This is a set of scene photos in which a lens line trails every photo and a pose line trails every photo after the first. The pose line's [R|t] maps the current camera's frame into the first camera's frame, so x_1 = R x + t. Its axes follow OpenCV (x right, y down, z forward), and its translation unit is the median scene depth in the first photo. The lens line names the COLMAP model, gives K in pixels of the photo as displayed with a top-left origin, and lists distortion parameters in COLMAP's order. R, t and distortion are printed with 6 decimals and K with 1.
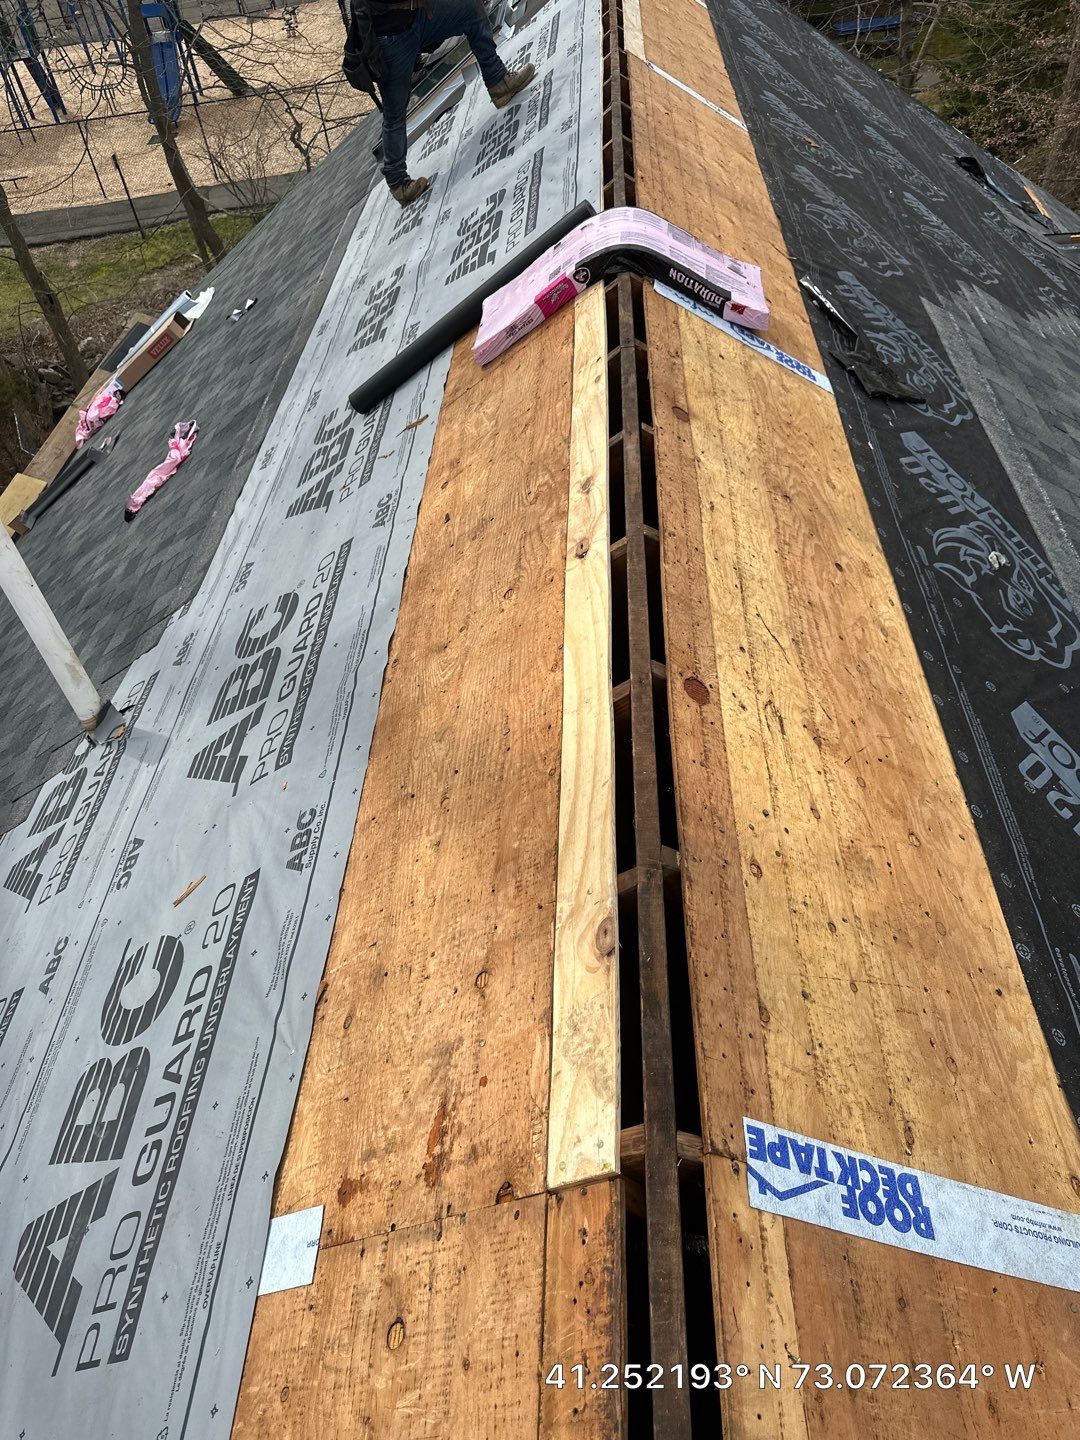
lens RADIAL K [[973.2, 0, 536.6], [0, 973.2, 723.8], [0, 0, 1]] dist [0.102840, -0.126588]
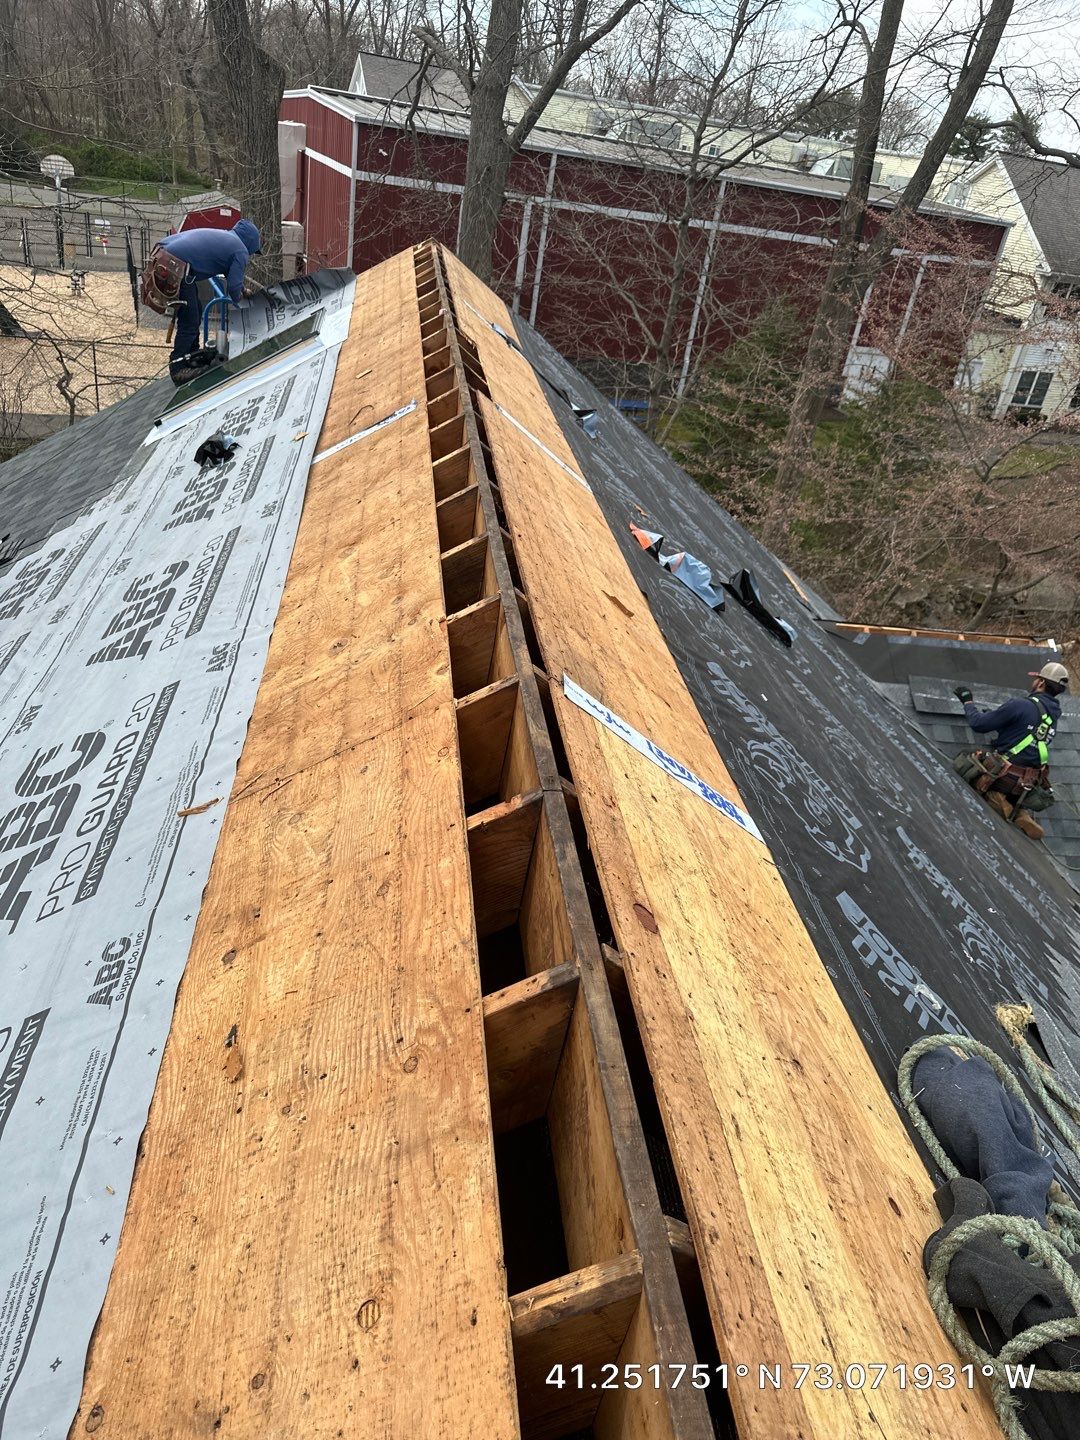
lens RADIAL K [[1042.7, 0, 537.5], [0, 1042.7, 758.3], [0, 0, 1]] dist [0.082999, -0.121060]
pose [[0.962750, 0.123774, 0.240400, -0.072388], [-0.059273, 0.964061, -0.258985, -0.179599], [-0.263816, 0.235089, 0.935486, 0.278855]]
